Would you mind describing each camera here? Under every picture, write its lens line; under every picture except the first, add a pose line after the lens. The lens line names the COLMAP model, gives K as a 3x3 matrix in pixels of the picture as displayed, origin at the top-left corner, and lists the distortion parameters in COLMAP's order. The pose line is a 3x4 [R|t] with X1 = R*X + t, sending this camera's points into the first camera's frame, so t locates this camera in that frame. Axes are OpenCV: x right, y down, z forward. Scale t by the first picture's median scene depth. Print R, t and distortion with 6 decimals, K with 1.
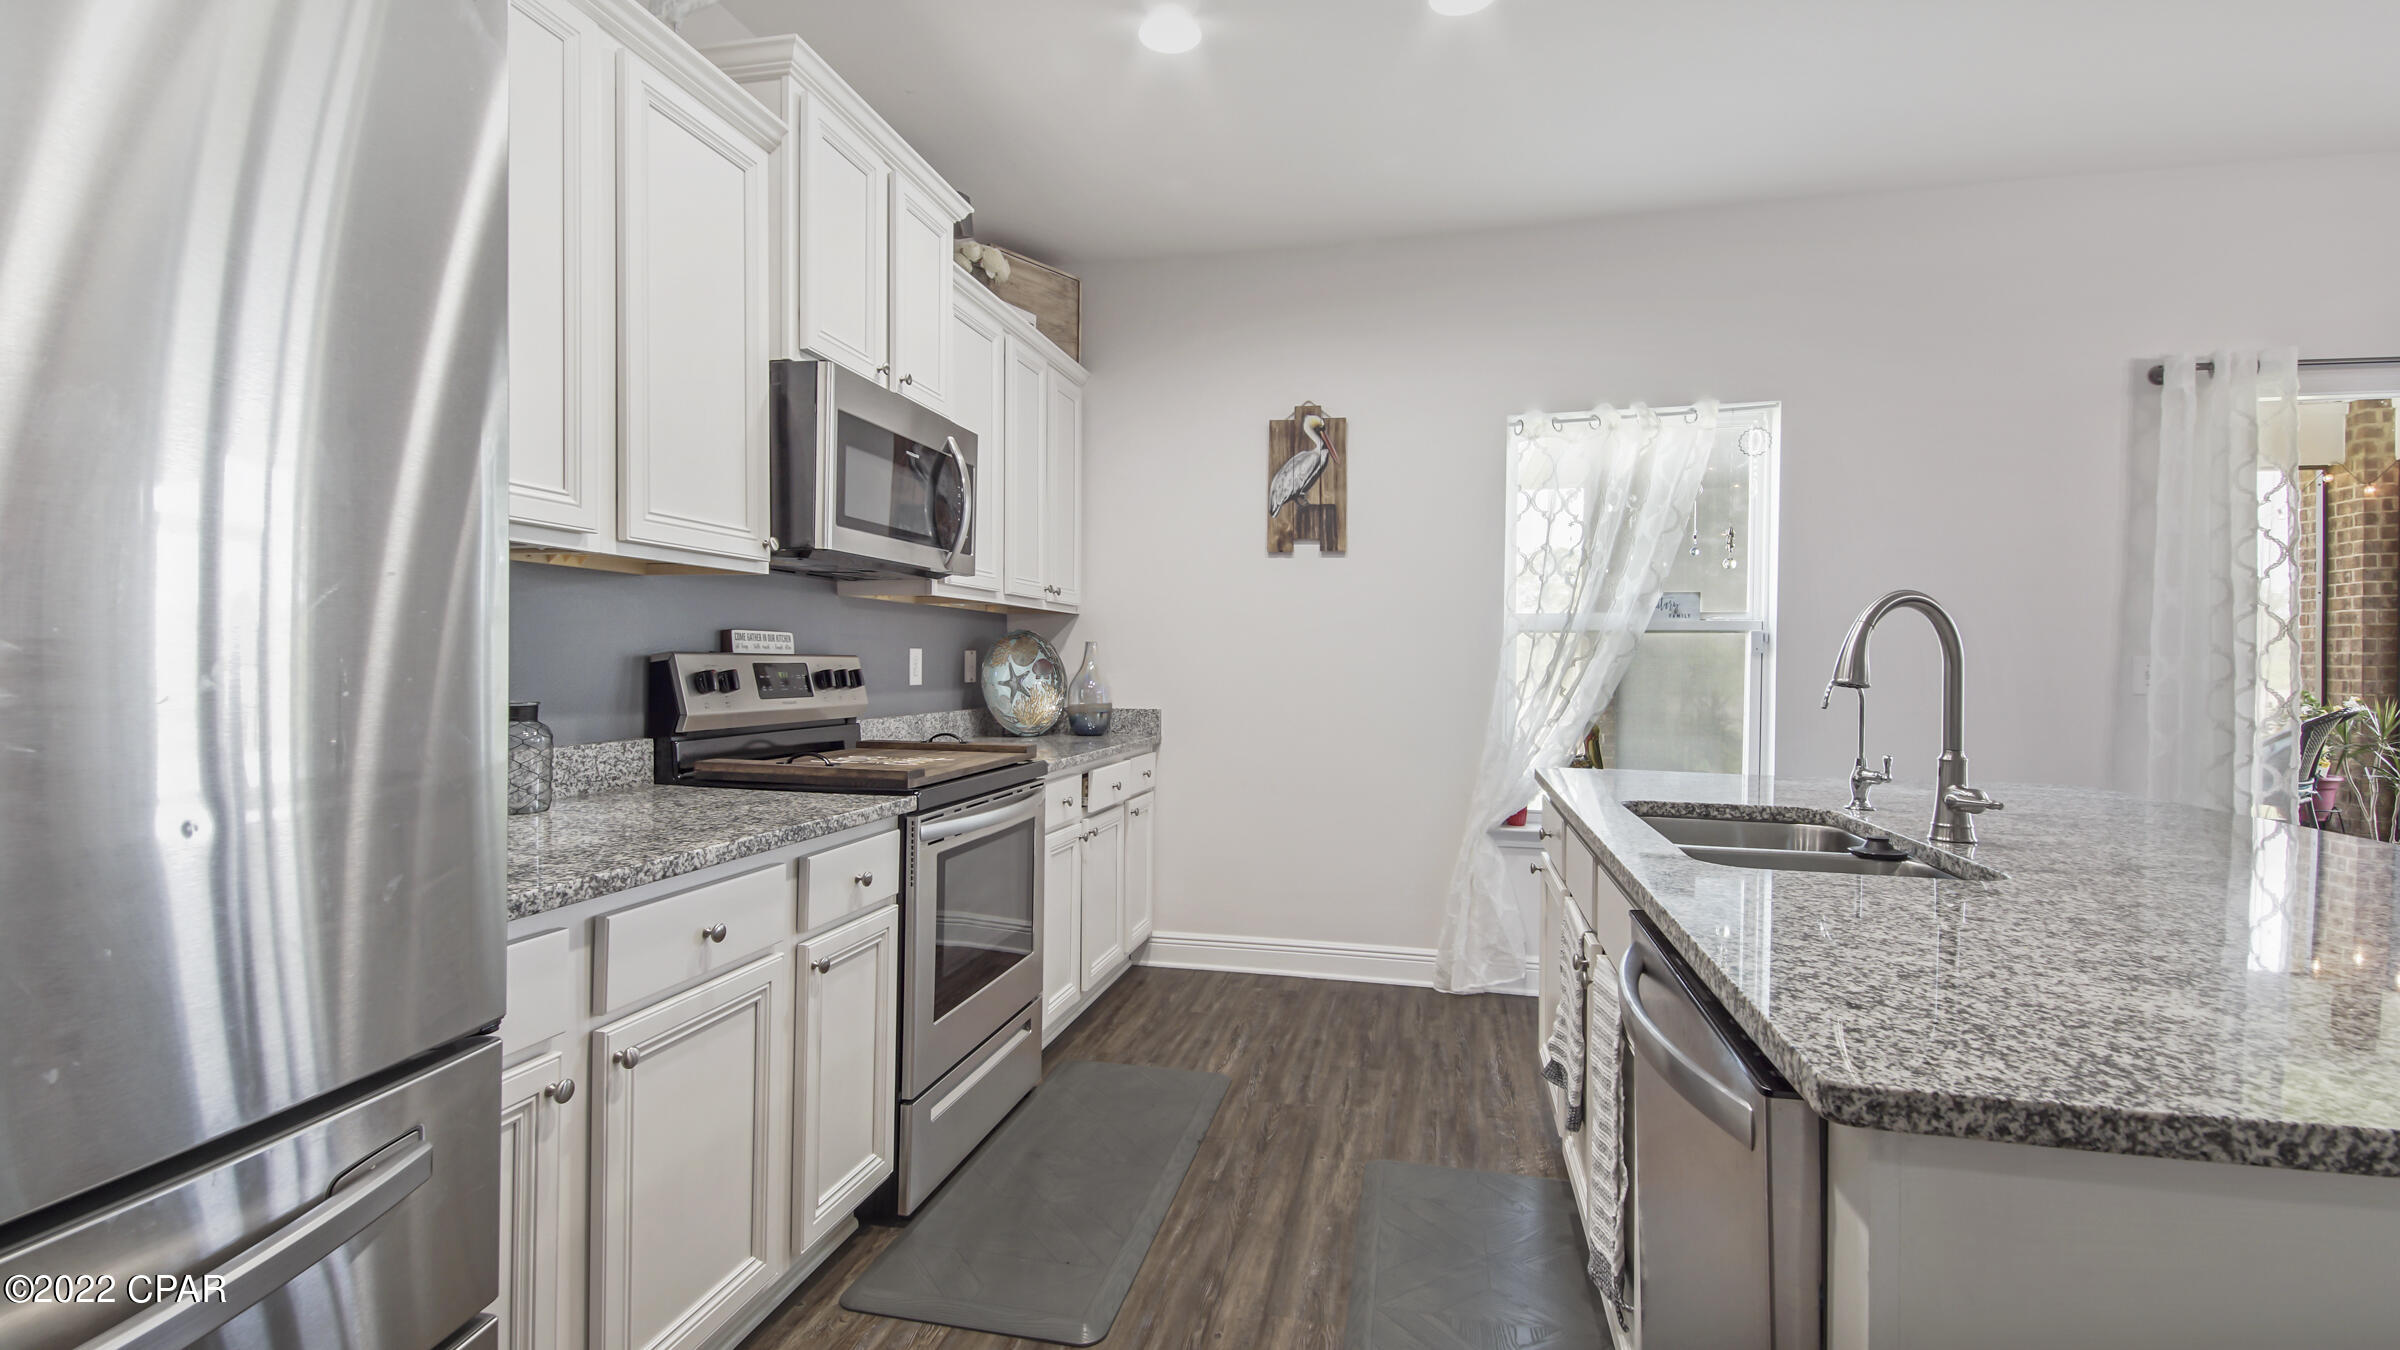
lens RADIAL K [[1047.8, 0, 1186.9], [0, 1047.8, 670.1], [0, 0, 1]] dist [0.036667, -0.022985]
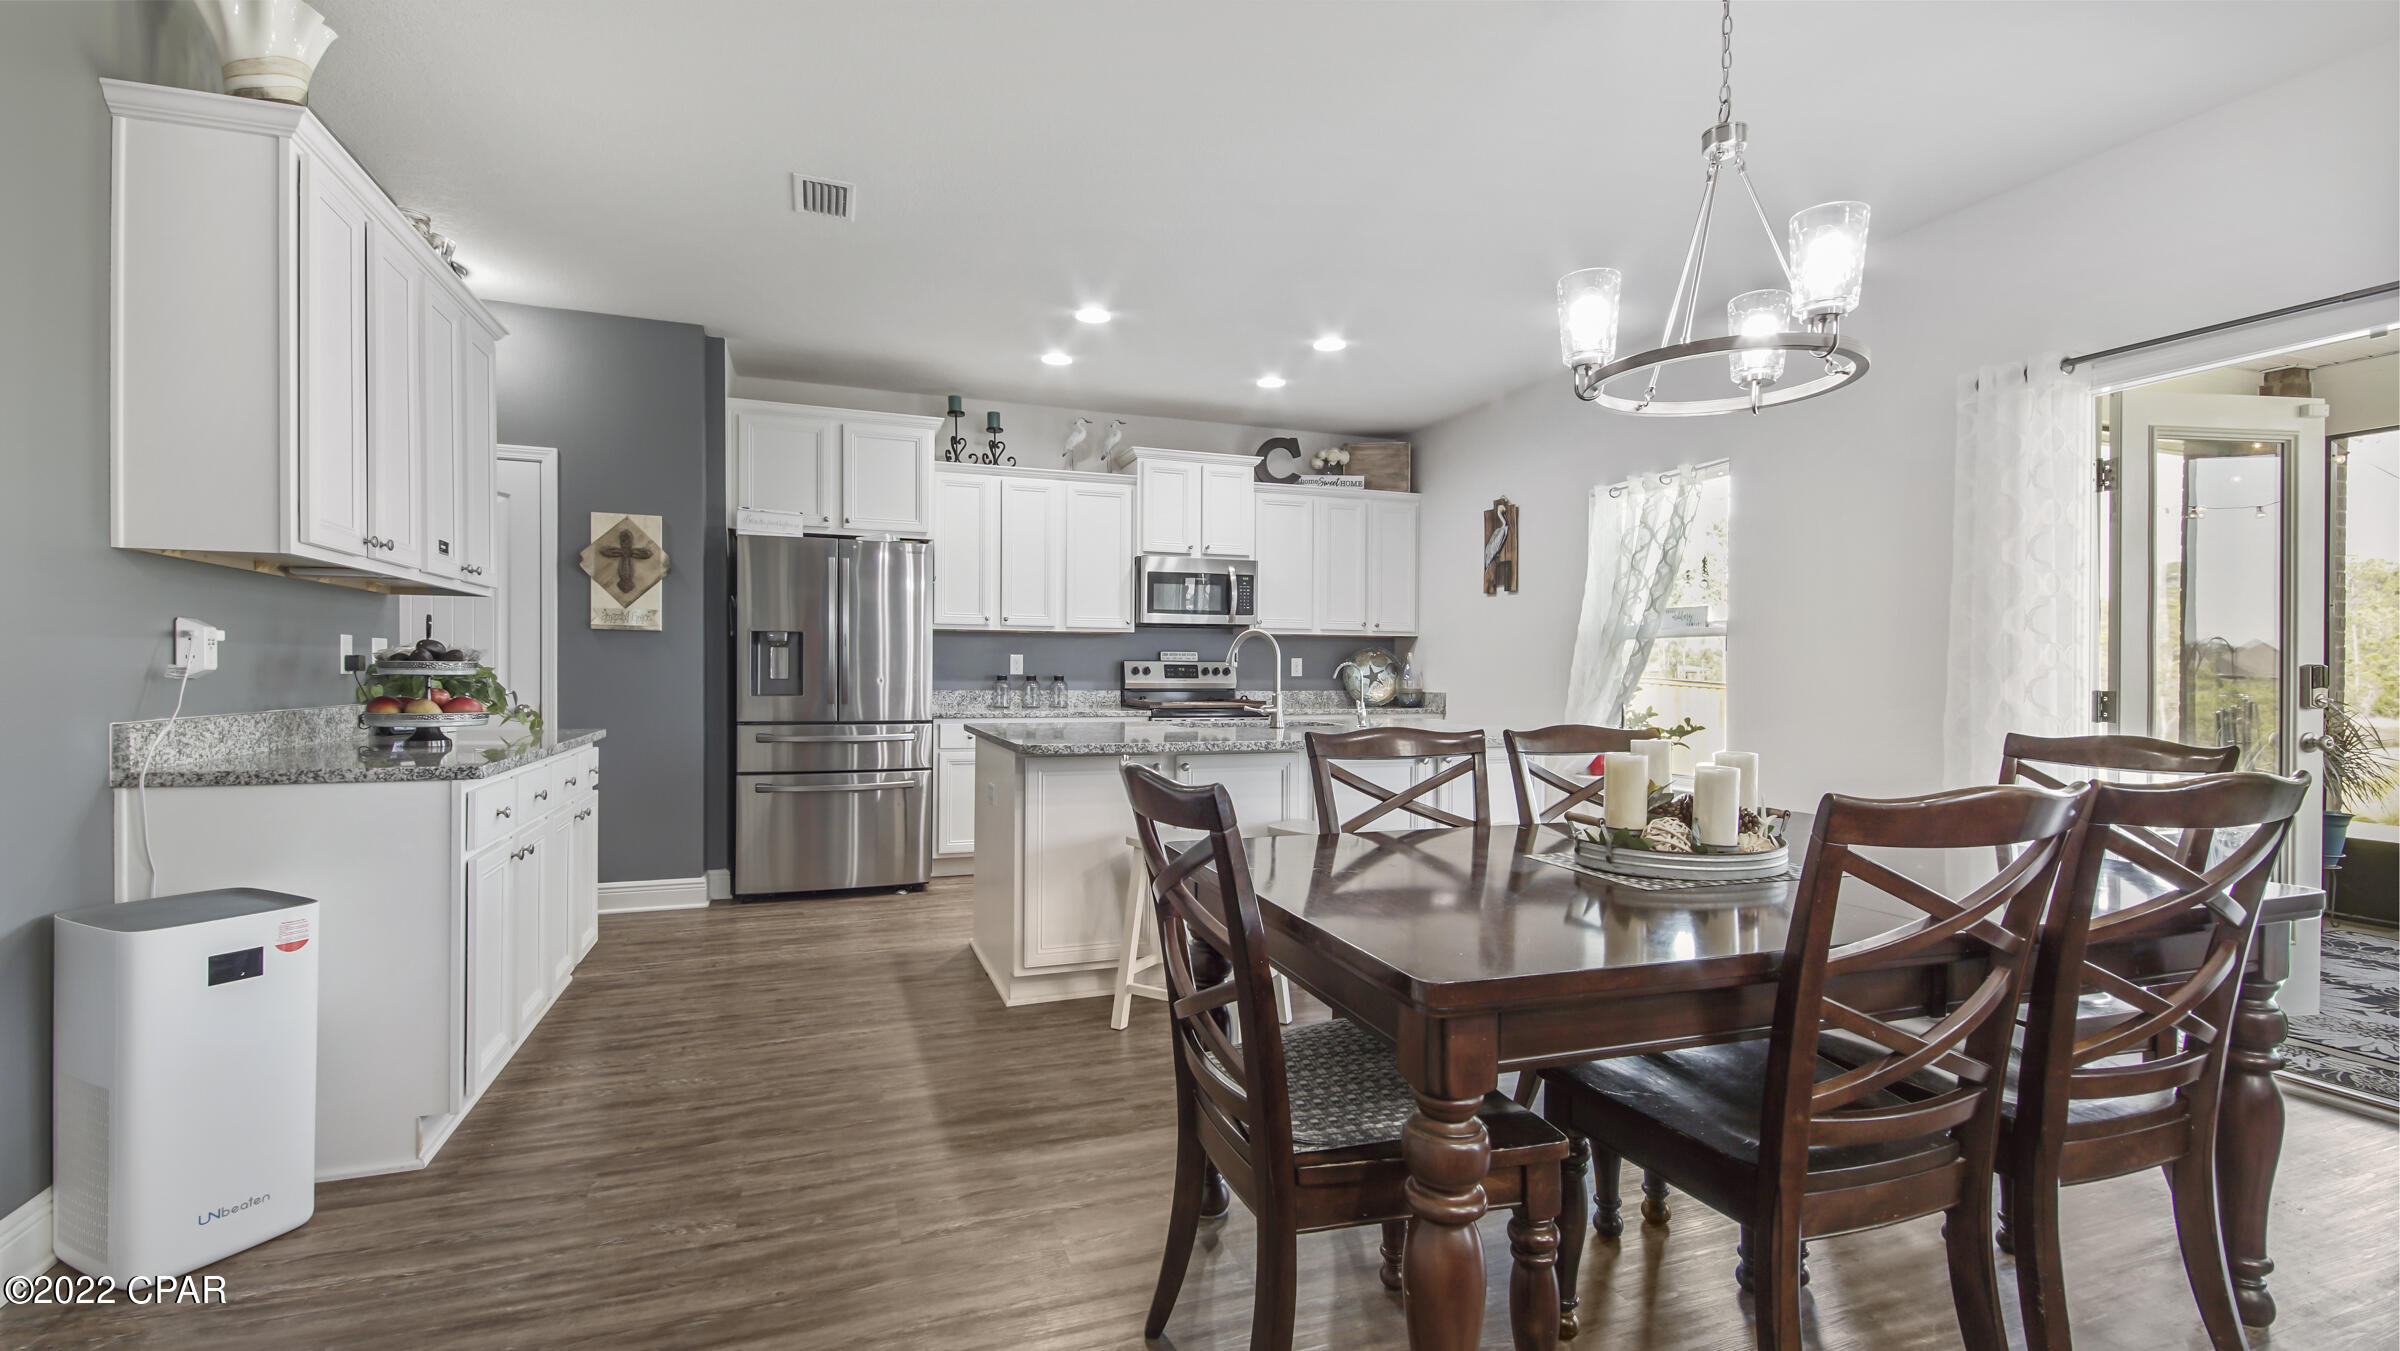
lens RADIAL K [[1035.2, 0, 1177.5], [0, 1035.2, 650.7], [0, 0, 1]] dist [0.001477, 0.000010]
pose [[0.542094, -0.021135, -0.840052, 1.151819], [-0.006569, 0.999547, -0.029387, 0.022619], [0.840292, 0.021449, 0.541709, -0.237152]]
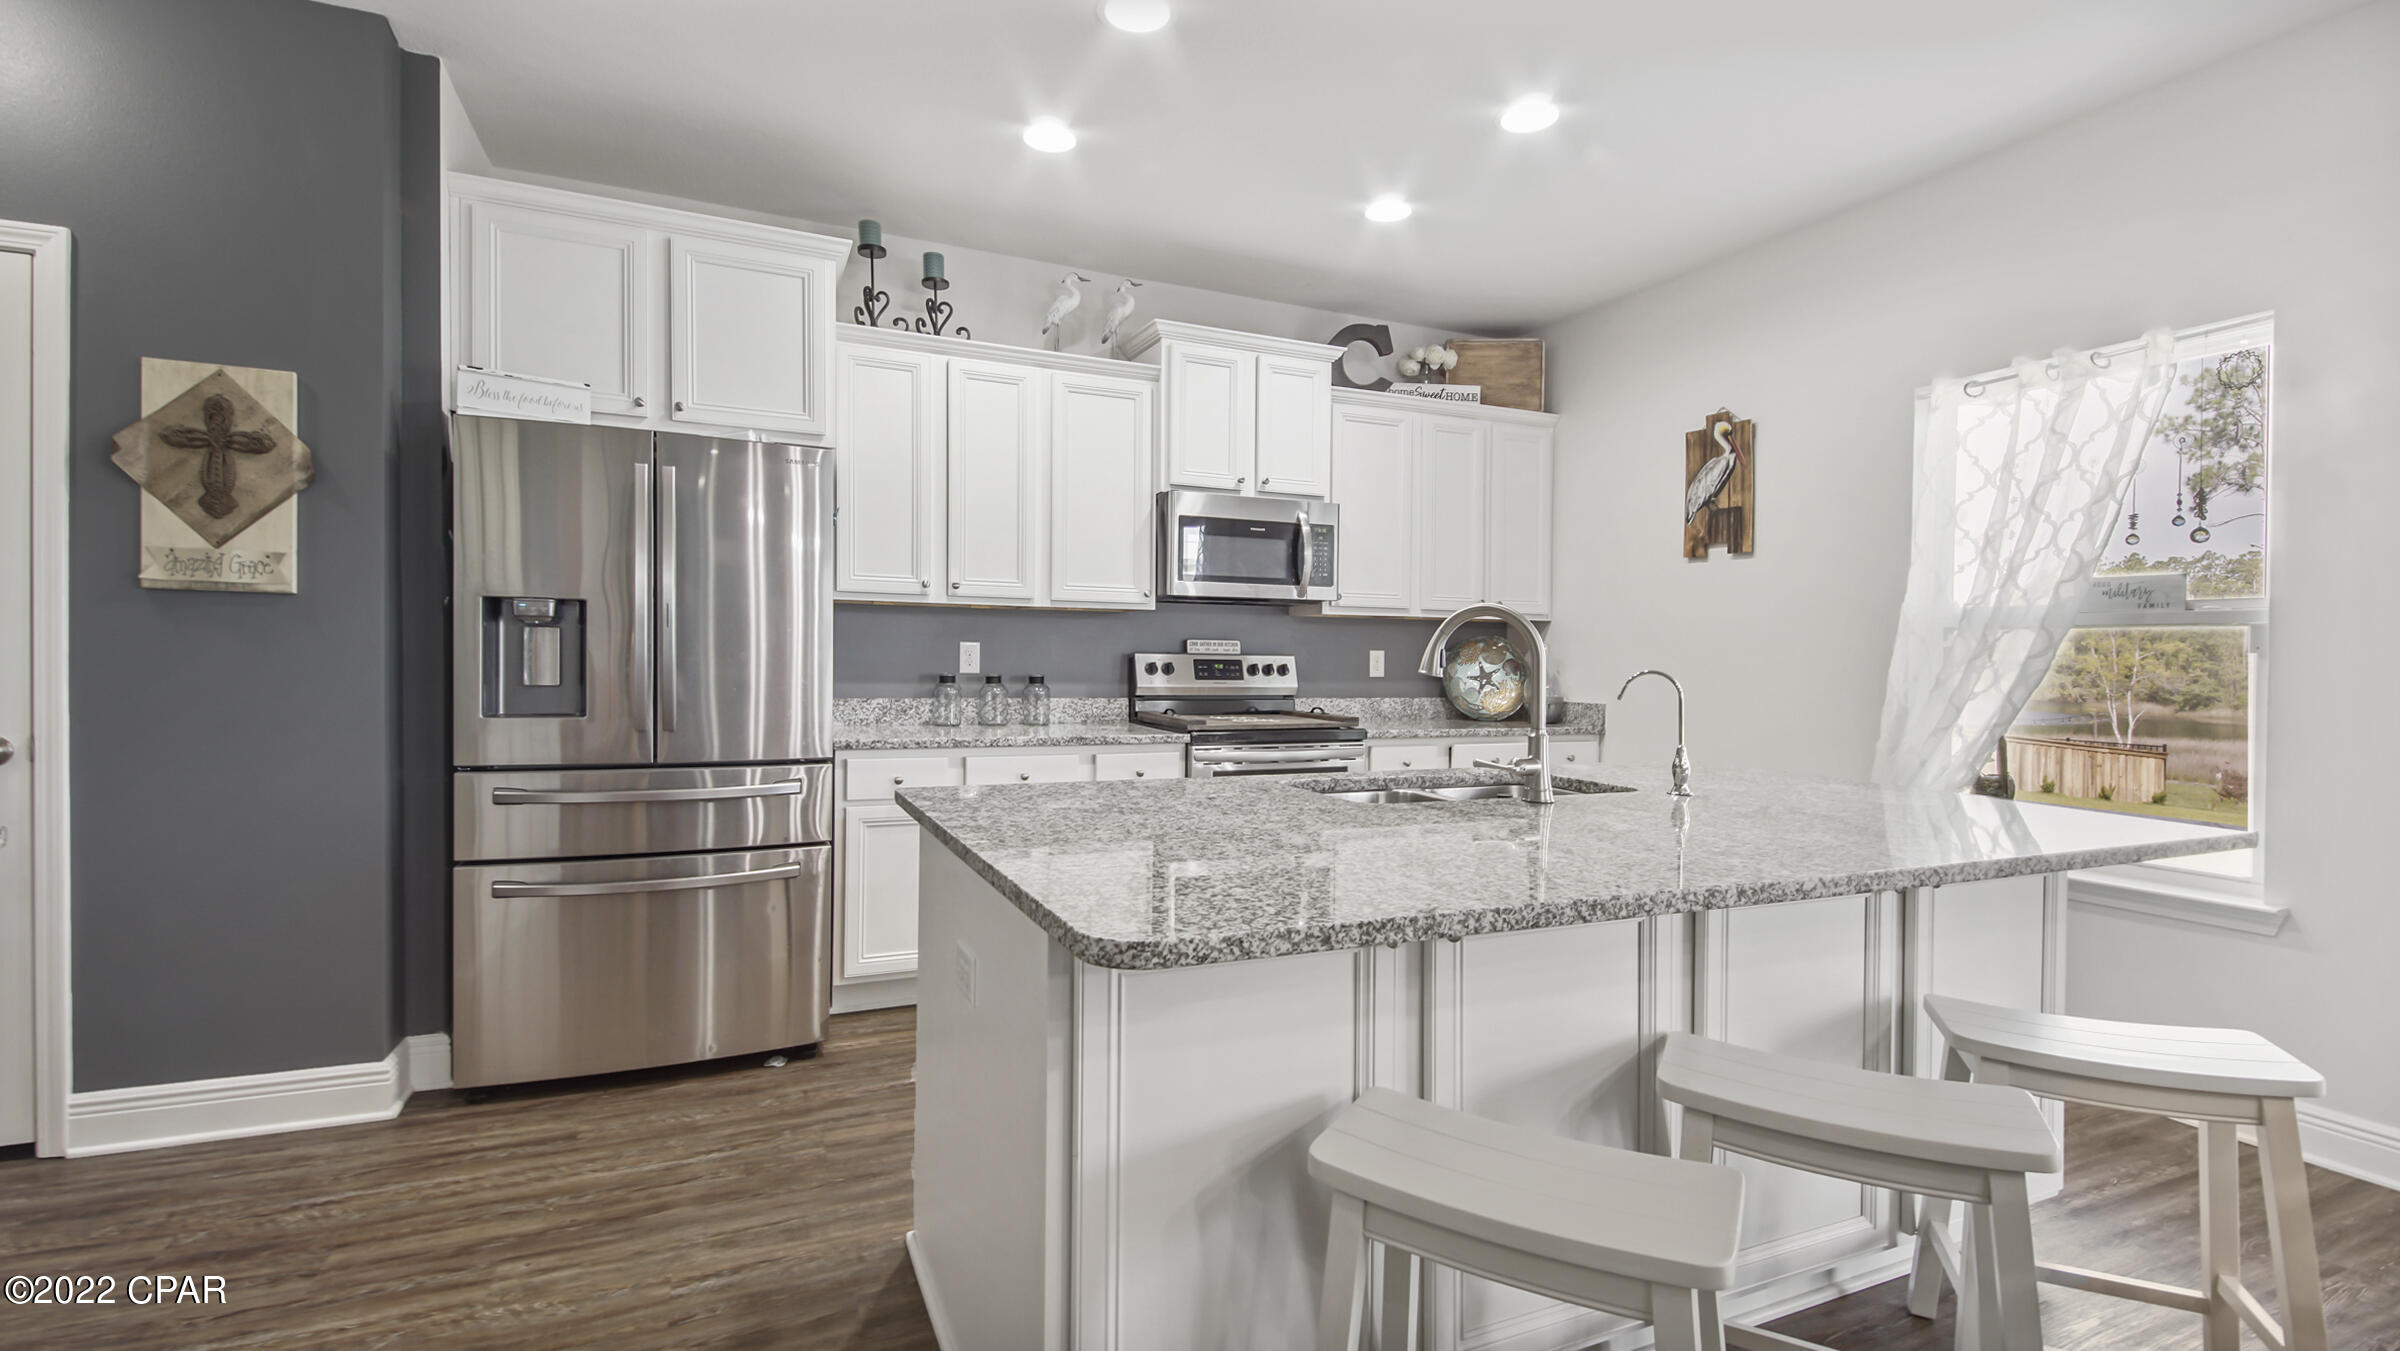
lens RADIAL K [[1047.8, 0, 1186.9], [0, 1047.8, 670.6], [0, 0, 1]] dist [0.036667, -0.022985]
pose [[0.611639, 0.012681, -0.791035, 0.620430], [-0.014529, 0.999883, 0.004795, 0.002908], [0.791003, 0.008560, 0.611752, -0.042695]]
